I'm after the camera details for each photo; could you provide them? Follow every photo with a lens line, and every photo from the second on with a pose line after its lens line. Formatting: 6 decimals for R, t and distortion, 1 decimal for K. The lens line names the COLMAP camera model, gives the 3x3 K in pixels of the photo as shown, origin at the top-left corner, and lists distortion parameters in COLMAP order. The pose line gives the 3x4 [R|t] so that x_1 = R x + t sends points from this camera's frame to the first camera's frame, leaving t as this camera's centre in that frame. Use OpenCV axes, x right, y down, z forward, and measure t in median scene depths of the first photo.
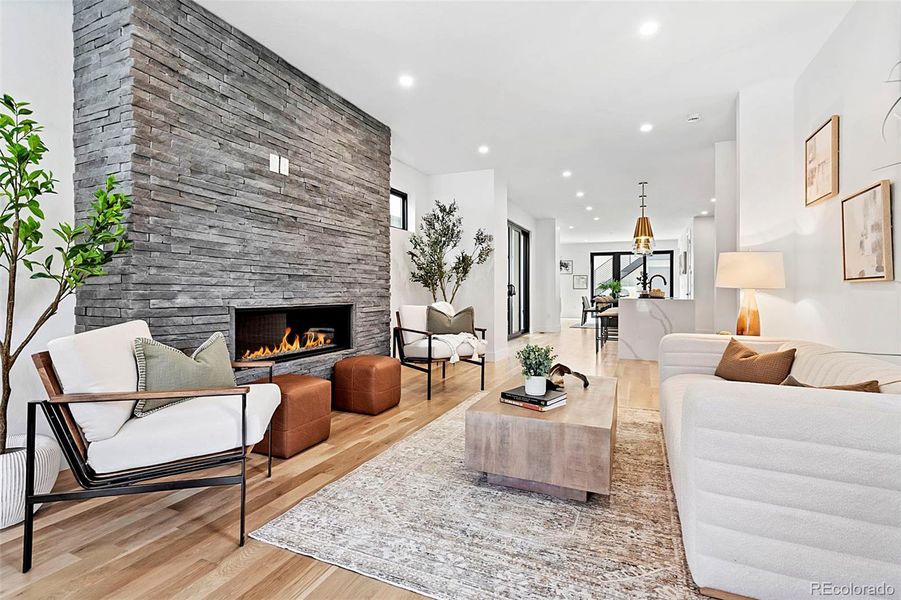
lens RADIAL K [[434.2, 0, 448.6], [0, 434.2, 294.2], [0, 0, 1]] dist [-0.018504, 0.000192]
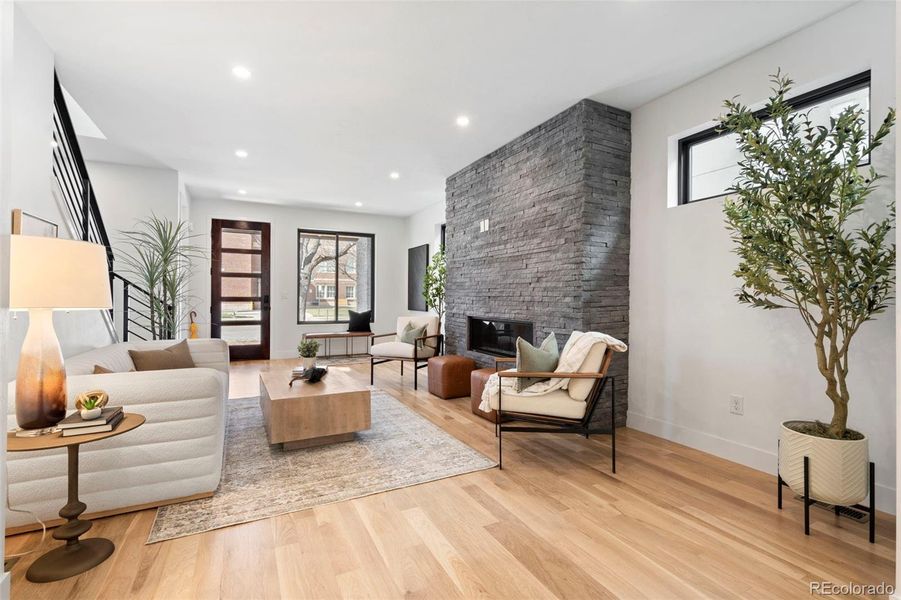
lens RADIAL K [[410.8, 0, 445.7], [0, 410.8, 298.1], [0, 0, 1]] dist [-0.000314, 0.004365]
pose [[-0.637548, -0.007470, -0.770375, 0.802148], [-0.015267, 0.999879, 0.002939, -0.040613], [0.770260, 0.013635, -0.637585, 1.771181]]
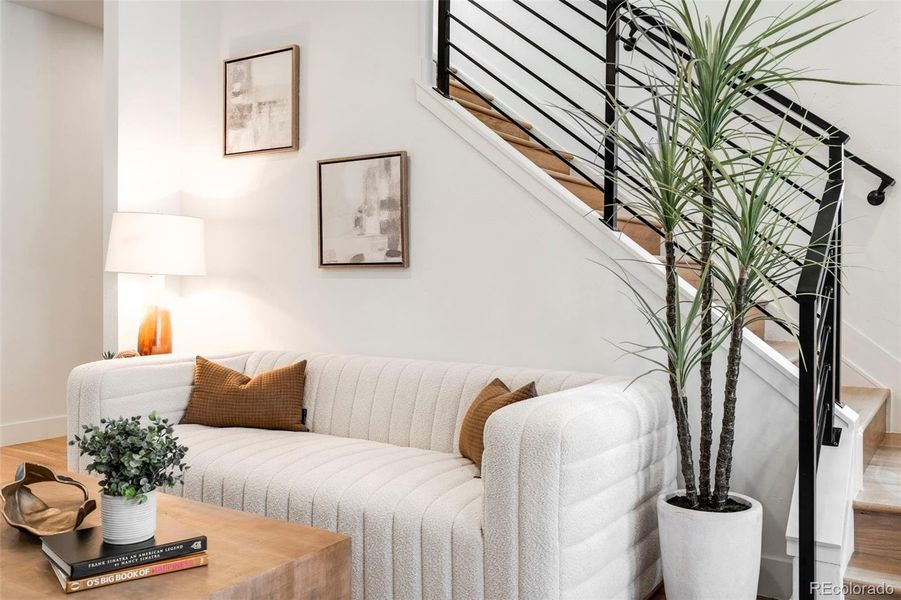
lens RADIAL K [[797.8, 0, 451.2], [0, 797.8, 296.7], [0, 0, 1]] dist [-0.088025, -0.000937]
pose [[0.128927, -0.030120, 0.991197, -0.369107], [0.011582, 0.999516, 0.028866, -0.012476], [-0.991586, 0.007758, 0.129213, 0.462985]]
